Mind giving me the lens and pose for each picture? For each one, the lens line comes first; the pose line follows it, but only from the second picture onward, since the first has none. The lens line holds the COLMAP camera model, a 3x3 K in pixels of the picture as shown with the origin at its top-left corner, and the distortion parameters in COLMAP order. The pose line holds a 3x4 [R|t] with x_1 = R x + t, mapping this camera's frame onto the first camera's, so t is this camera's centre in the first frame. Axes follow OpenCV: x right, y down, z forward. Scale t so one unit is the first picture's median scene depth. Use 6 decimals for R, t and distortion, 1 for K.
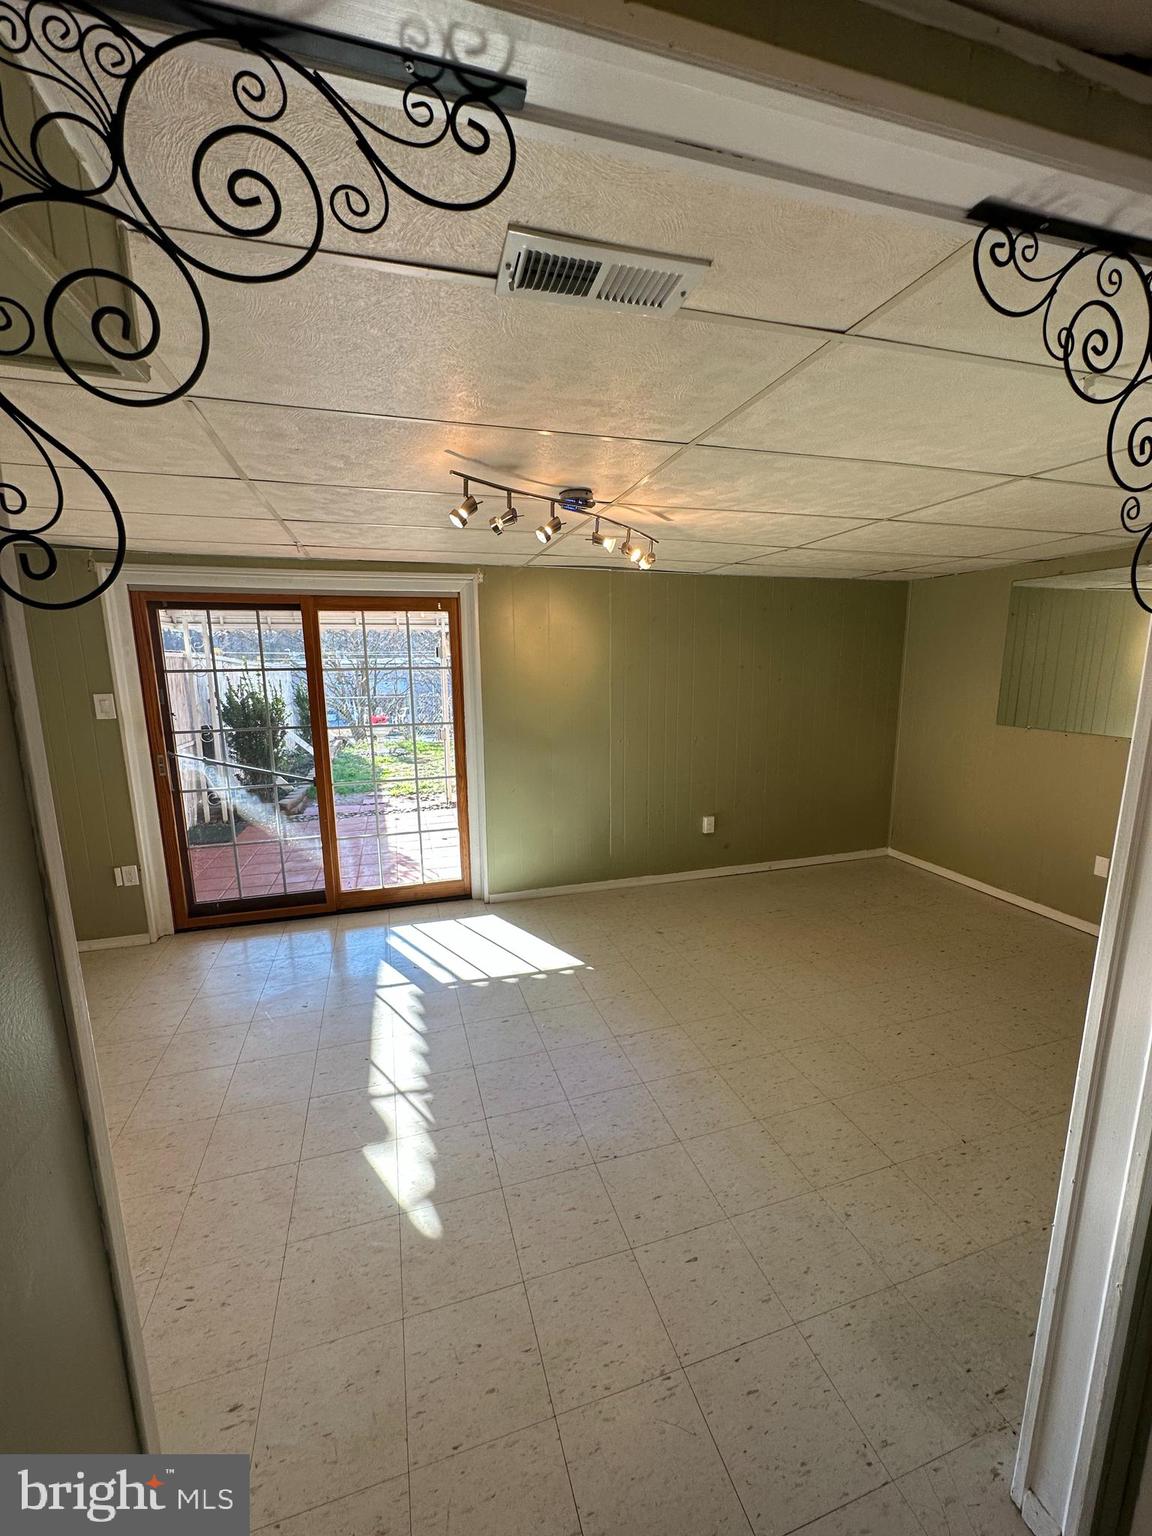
lens RADIAL K [[609.2, 0, 576.0], [0, 609.2, 768.0], [0, 0, 1]] dist [0.000838, 0.000055]
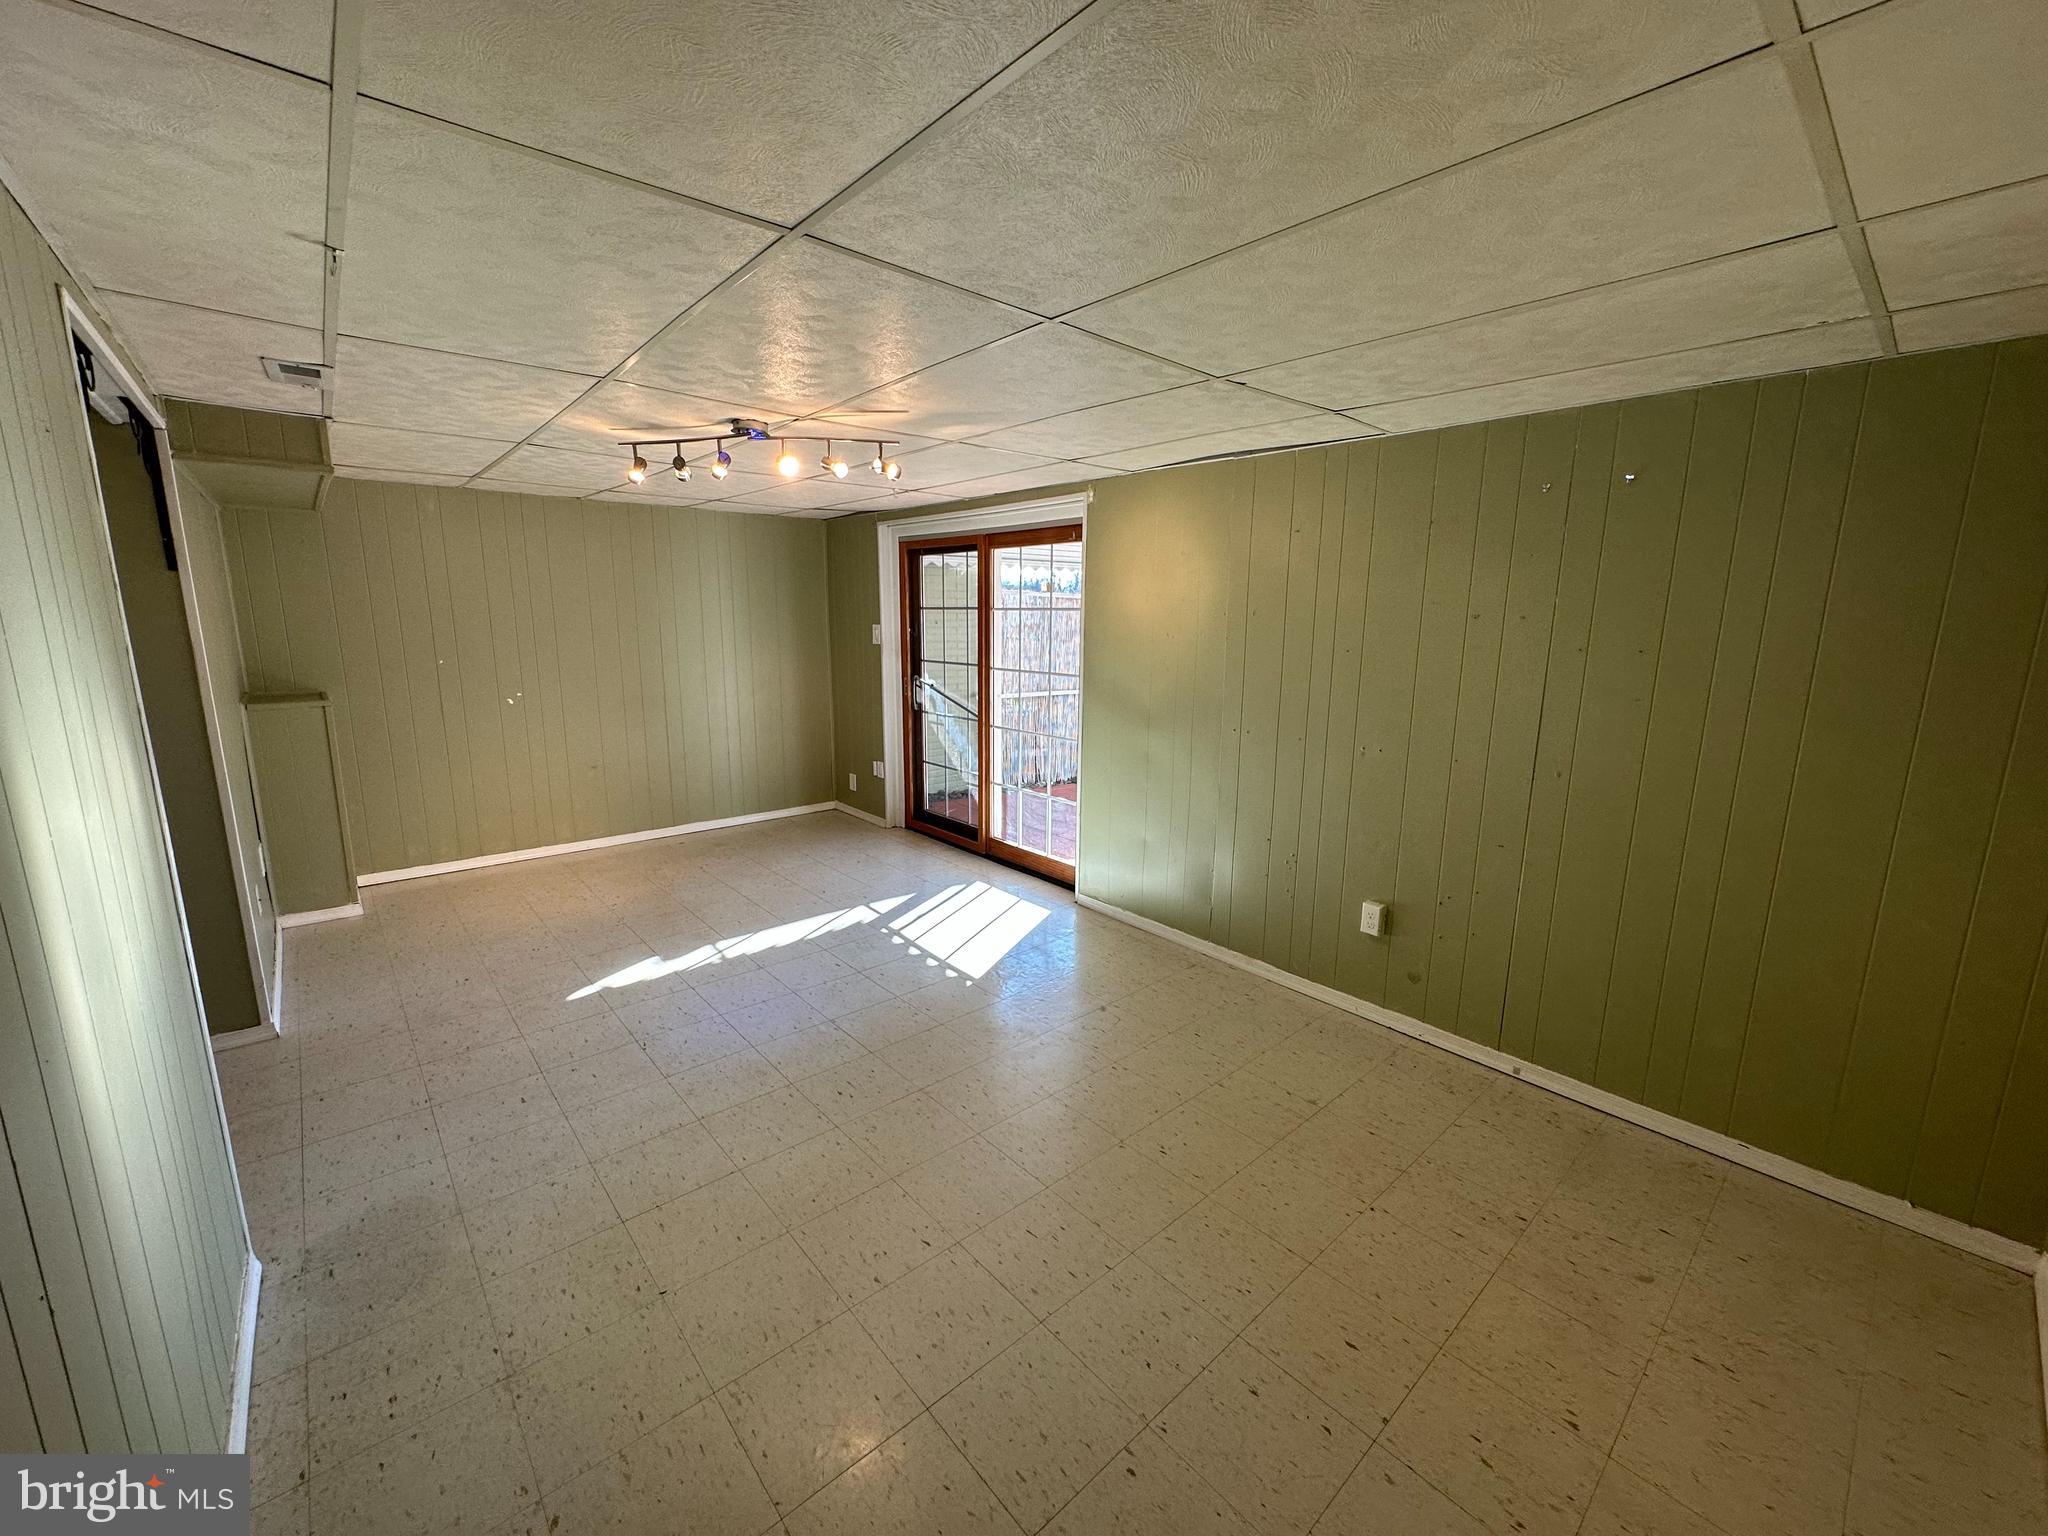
lens RADIAL K [[812.3, 0, 1024.0], [0, 812.3, 768.0], [0, 0, 1]] dist [0.000838, 0.000055]
pose [[0.409816, 0.186444, -0.892910, 0.828287], [-0.175044, 0.976770, 0.123615, -0.080230], [0.895215, 0.105639, 0.432932, 0.497457]]
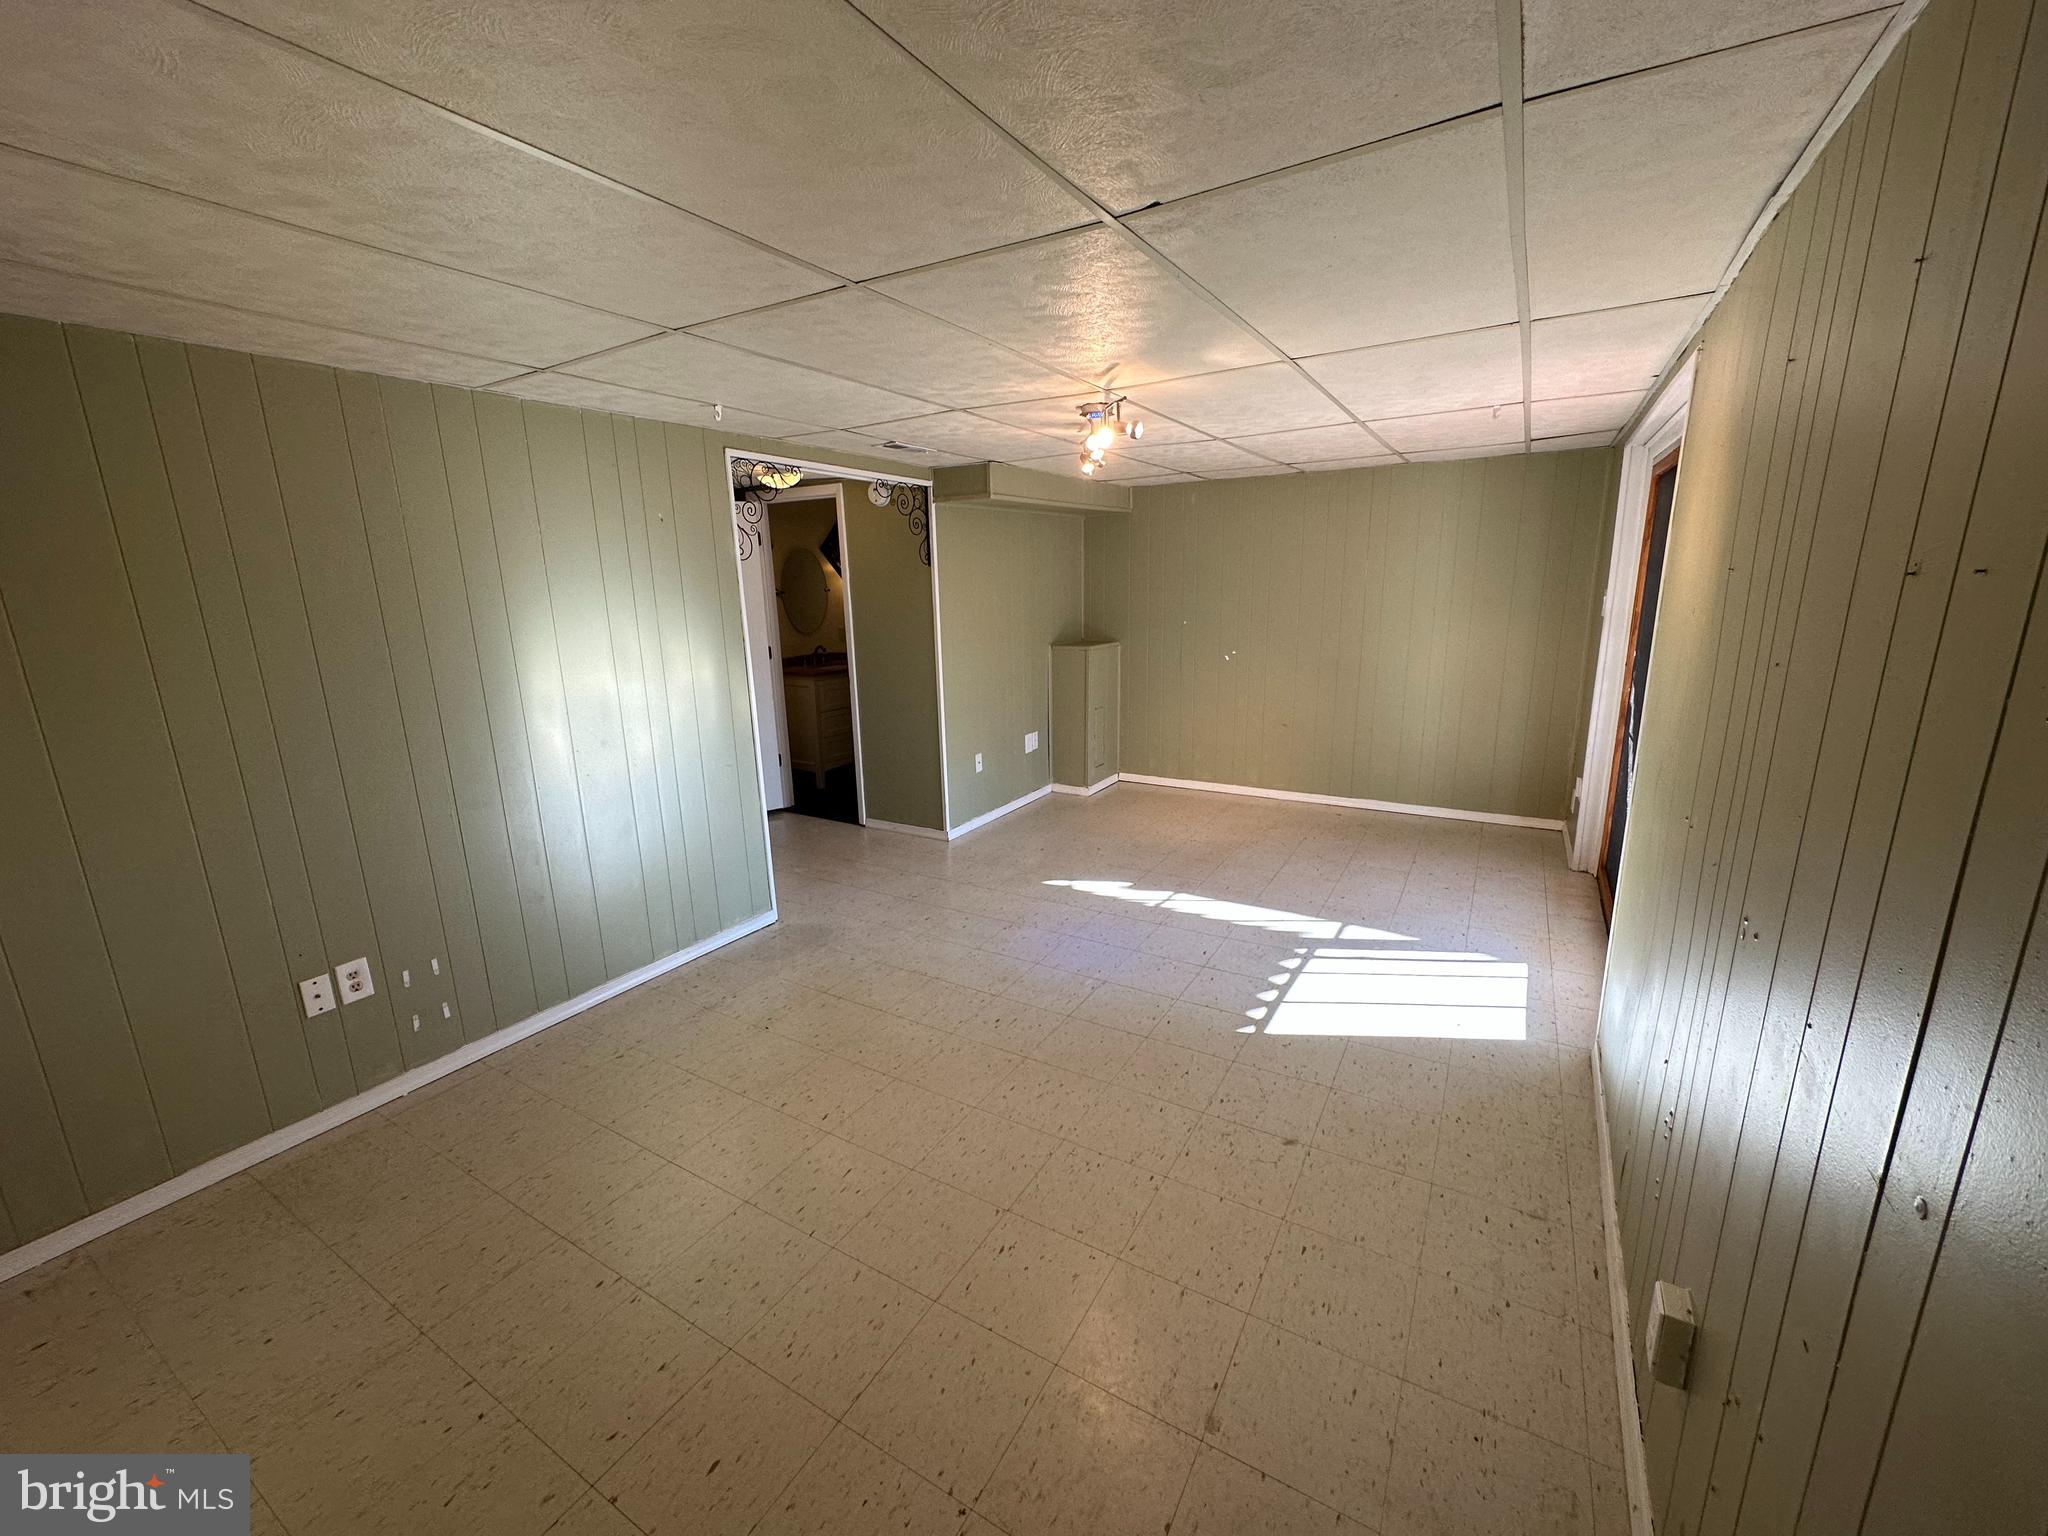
lens RADIAL K [[812.3, 0, 1024.0], [0, 812.3, 768.0], [0, 0, 1]] dist [0.000838, 0.000055]
pose [[-0.739097, 0.177469, -0.649801, 0.633460], [-0.088752, 0.930603, 0.355108, -0.199963], [0.667727, 0.320130, -0.672055, 1.164201]]
